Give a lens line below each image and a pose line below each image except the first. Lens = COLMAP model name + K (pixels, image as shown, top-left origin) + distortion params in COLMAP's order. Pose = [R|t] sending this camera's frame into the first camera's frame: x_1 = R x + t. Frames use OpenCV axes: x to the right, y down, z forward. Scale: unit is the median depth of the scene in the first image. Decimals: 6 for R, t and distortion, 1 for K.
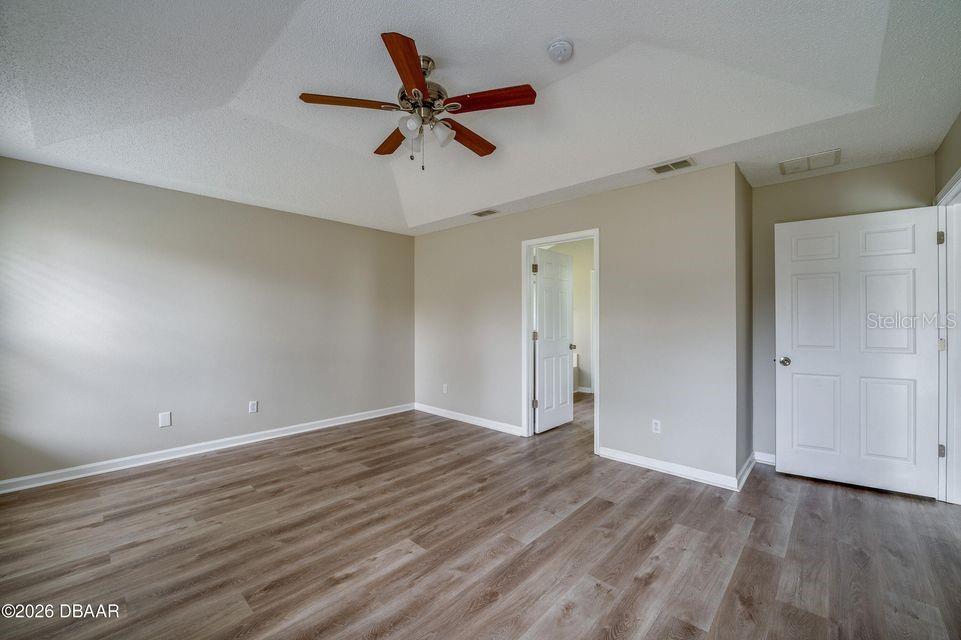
lens RADIAL K [[383.8, 0, 482.8], [0, 383.8, 317.7], [0, 0, 1]] dist [-0.017221, 0.002579]
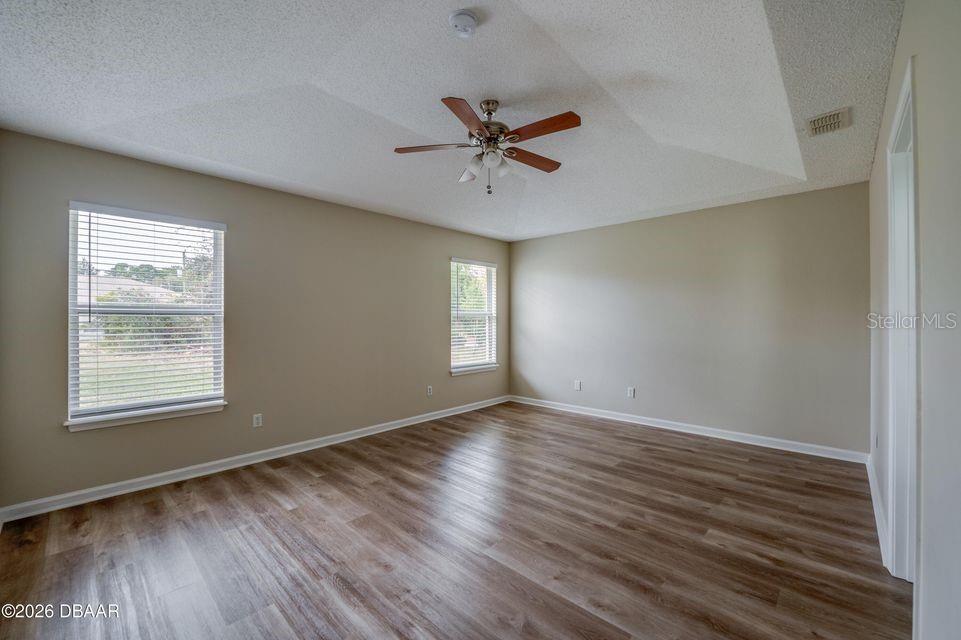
lens RADIAL K [[383.8, 0, 482.8], [0, 383.8, 317.7], [0, 0, 1]] dist [-0.017221, 0.002579]
pose [[0.001414, -0.005784, -0.999982, 0.673517], [0.010763, 0.999925, -0.005768, 0.005139], [0.999941, -0.010754, 0.001476, 0.625345]]
